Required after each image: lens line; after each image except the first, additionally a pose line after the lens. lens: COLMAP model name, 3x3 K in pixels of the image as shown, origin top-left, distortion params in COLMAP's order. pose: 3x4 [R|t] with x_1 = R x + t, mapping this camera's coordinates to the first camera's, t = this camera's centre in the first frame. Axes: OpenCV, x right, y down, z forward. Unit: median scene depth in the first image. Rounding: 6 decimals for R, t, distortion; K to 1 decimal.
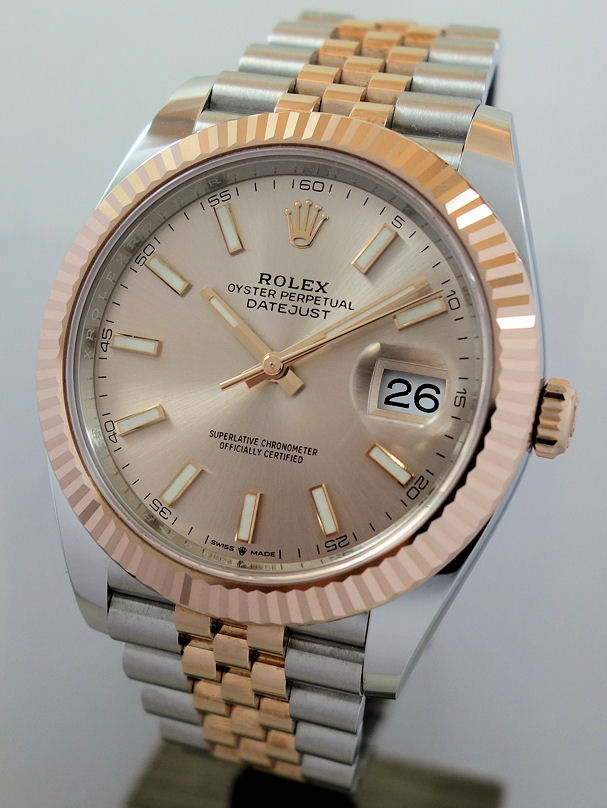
lens RADIAL K [[664.4, 0, 303.7], [0, 664.4, 398.0], [0, 0, 1]] dist [0.001602, 0.011485]
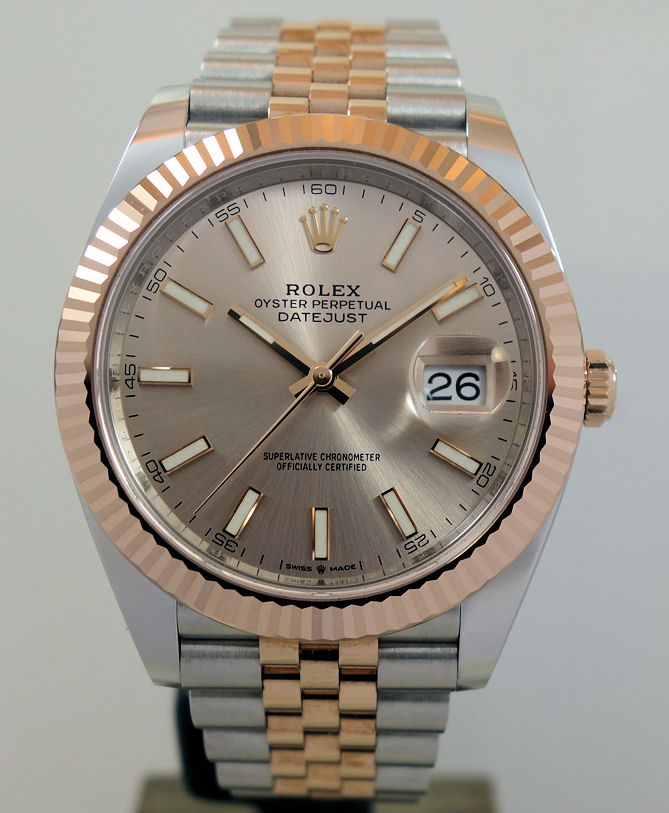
lens RADIAL K [[706.4, 0, 334.8], [0, 706.4, 411.0], [0, 0, 1]] dist [0.008939, -0.011408]
pose [[0.976844, -0.151094, 0.151477, -0.187354], [0.150762, 0.988475, 0.013745, -0.009939], [-0.151808, 0.009411, 0.988365, -0.026350]]
